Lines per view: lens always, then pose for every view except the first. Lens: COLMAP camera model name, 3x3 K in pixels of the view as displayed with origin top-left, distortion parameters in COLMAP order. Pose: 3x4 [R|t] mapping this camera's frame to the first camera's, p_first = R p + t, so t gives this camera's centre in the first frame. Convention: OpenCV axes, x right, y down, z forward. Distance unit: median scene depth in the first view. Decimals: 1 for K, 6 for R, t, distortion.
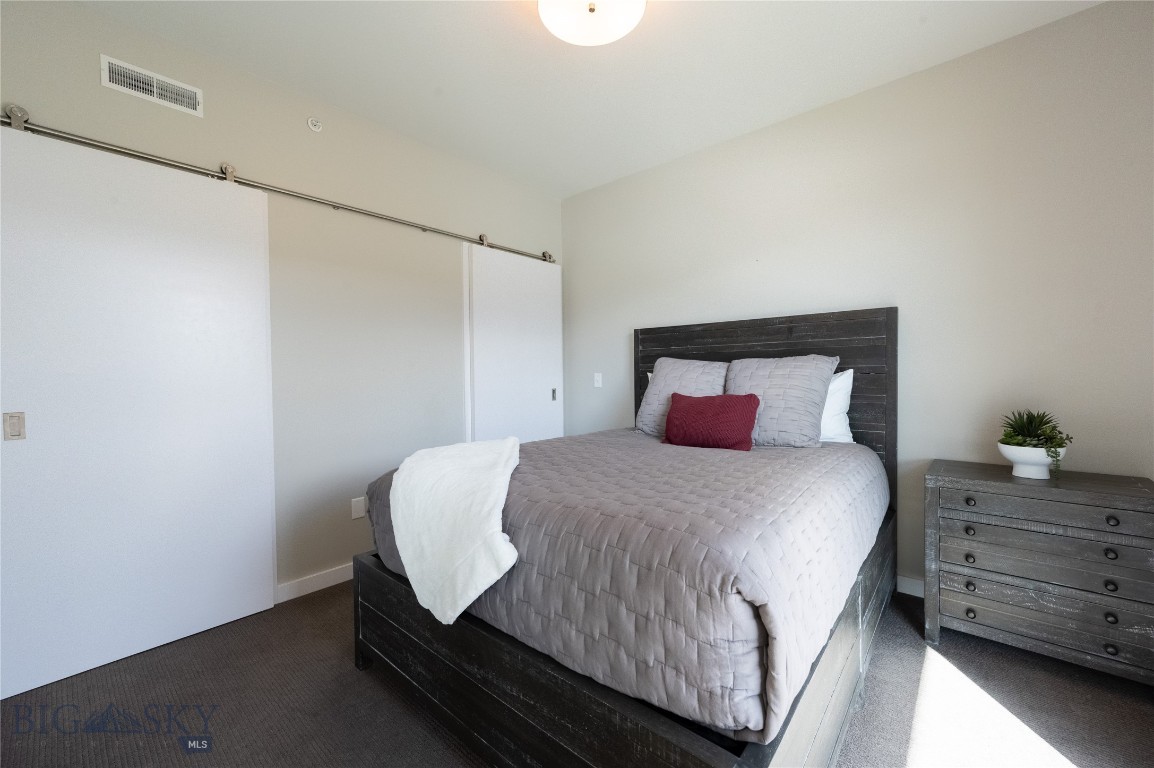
lens RADIAL K [[467.1, 0, 577.0], [0, 467.1, 384.0], [0, 0, 1]] dist [-0.000813, 0.000215]
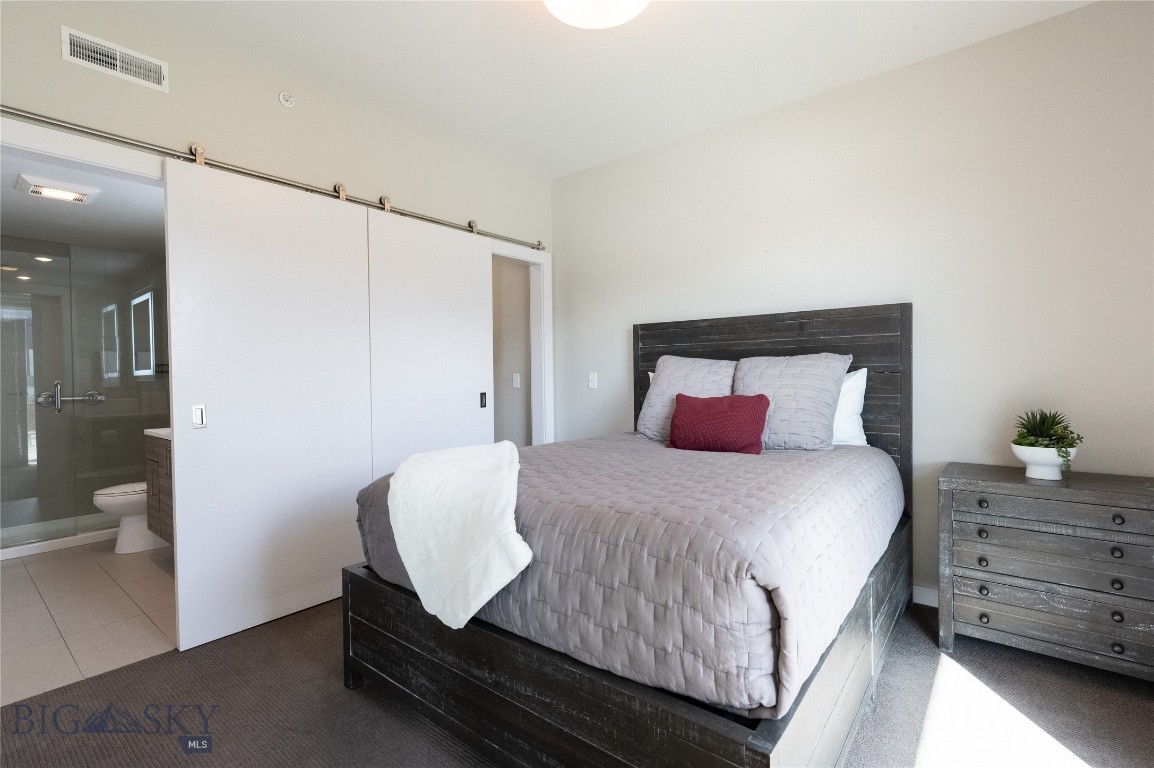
lens RADIAL K [[546.4, 0, 577.0], [0, 546.4, 384.0], [0, 0, 1]] dist [0.001803, -0.000515]
pose [[0.999328, -0.001411, 0.036616, -0.054766], [0.001508, 0.999995, -0.002632, 0.003628], [-0.036612, 0.002686, 0.999326, -0.127982]]
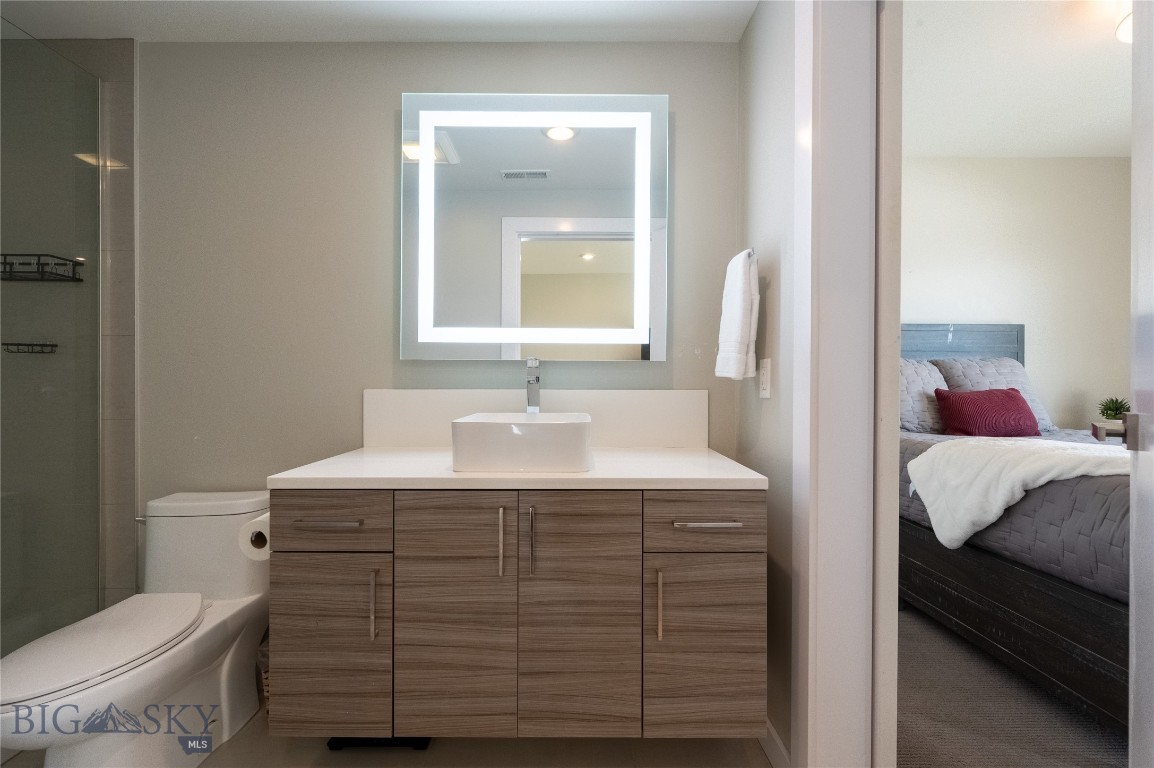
lens RADIAL K [[497.4, 0, 577.0], [0, 497.4, 384.0], [0, 0, 1]] dist [0.001238, 0.000258]
pose [[0.732066, 0.011910, 0.681129, -1.747697], [0.000790, 0.999832, -0.018331, 0.046072], [-0.681233, 0.013957, 0.731934, 1.159593]]
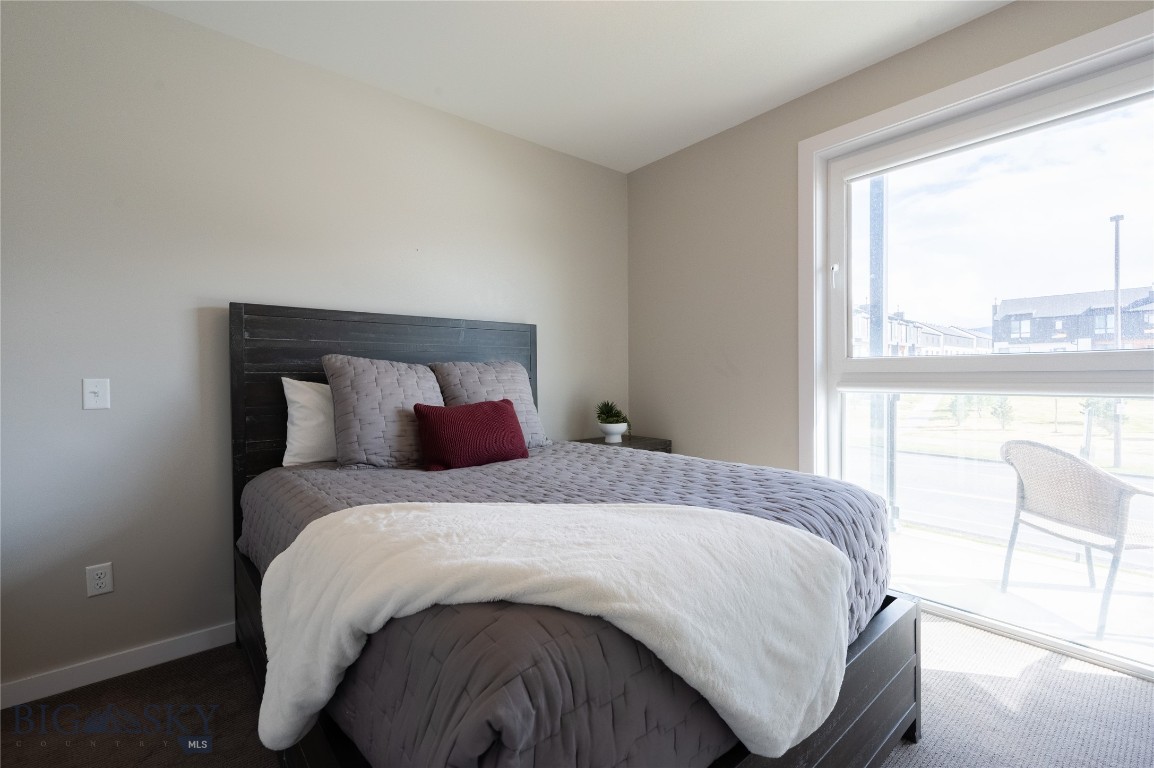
lens RADIAL K [[497.4, 0, 577.0], [0, 497.4, 384.0], [0, 0, 1]] dist [0.001238, 0.000258]
pose [[0.145313, -0.005884, 0.989368, -0.861245], [0.026990, 0.999634, 0.001981, -0.010895], [-0.989018, 0.026415, 0.145419, 0.983936]]
